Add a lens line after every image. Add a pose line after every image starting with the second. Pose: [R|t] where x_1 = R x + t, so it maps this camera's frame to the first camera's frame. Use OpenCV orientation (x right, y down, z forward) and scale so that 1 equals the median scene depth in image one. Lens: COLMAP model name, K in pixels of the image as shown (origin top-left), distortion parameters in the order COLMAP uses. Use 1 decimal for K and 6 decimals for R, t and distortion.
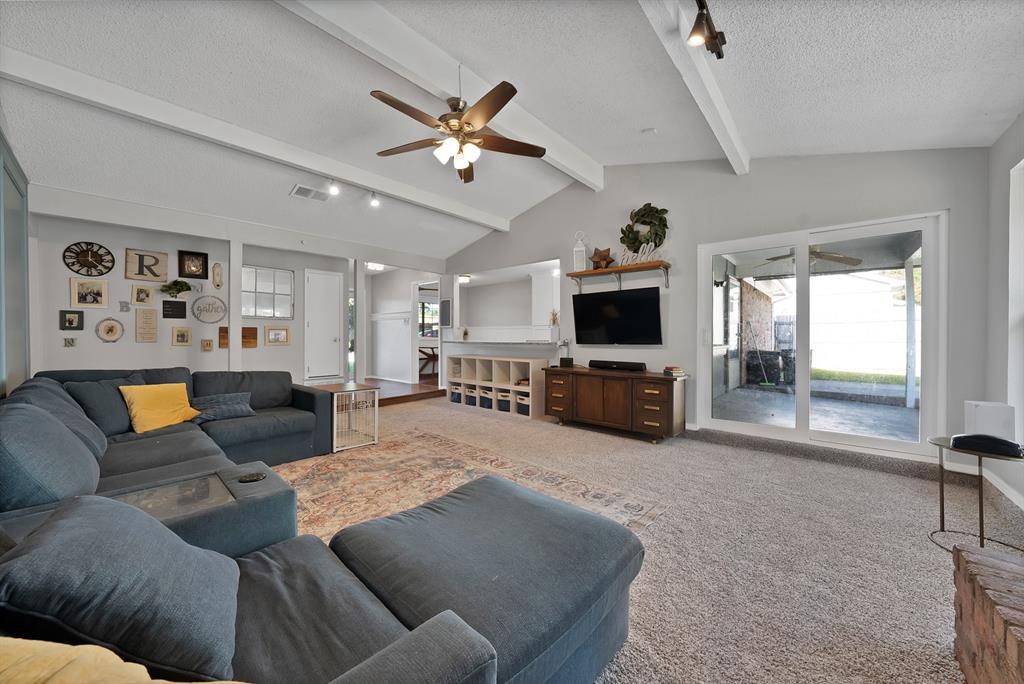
lens RADIAL K [[365.5, 0, 509.4], [0, 365.5, 337.3], [0, 0, 1]] dist [-0.020205, 0.000127]
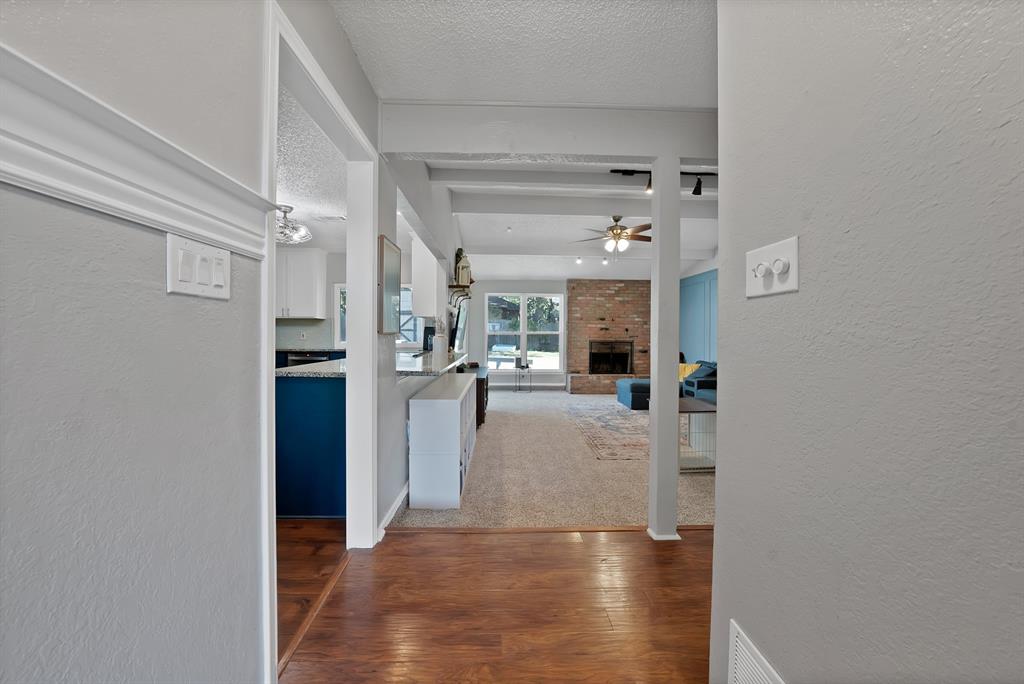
lens RADIAL K [[364.7, 0, 519.1], [0, 364.7, 337.2], [0, 0, 1]] dist [-0.002044, -0.000008]
pose [[-0.703790, -0.011317, 0.710318, -0.793809], [-0.004116, 0.999921, 0.011853, -0.045703], [-0.710396, 0.005418, -0.703781, 1.892212]]
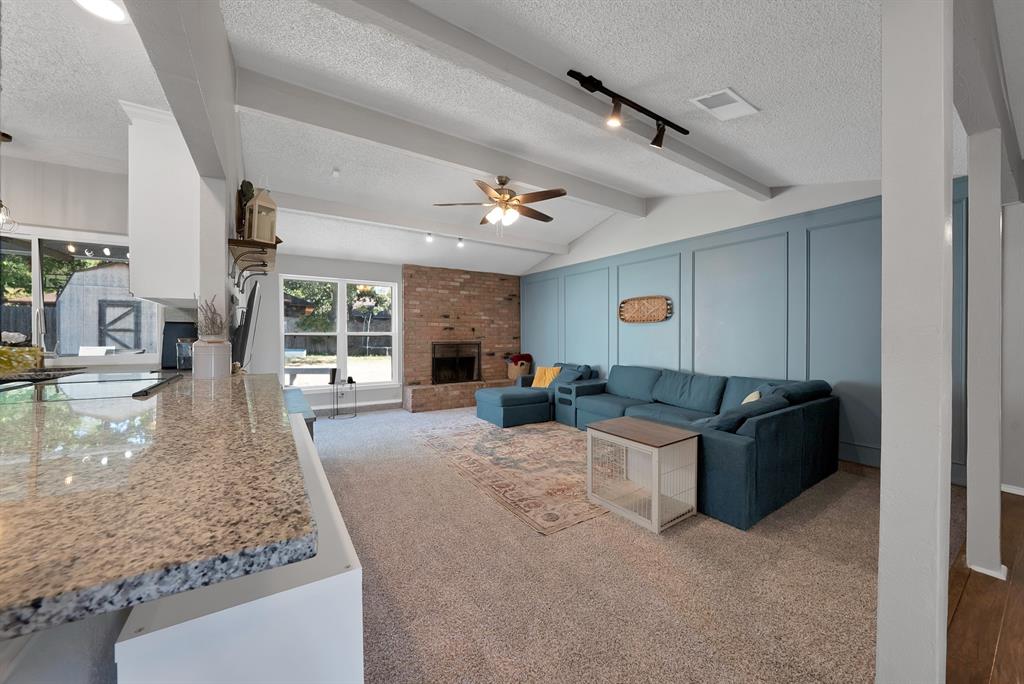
lens RADIAL K [[365.5, 0, 509.4], [0, 365.5, 337.3], [0, 0, 1]] dist [-0.020205, 0.000127]
pose [[-0.965696, -0.001841, 0.259668, -0.379388], [0.000829, 0.999948, 0.010174, -0.045412], [-0.259673, 0.010040, -0.965644, 1.666112]]
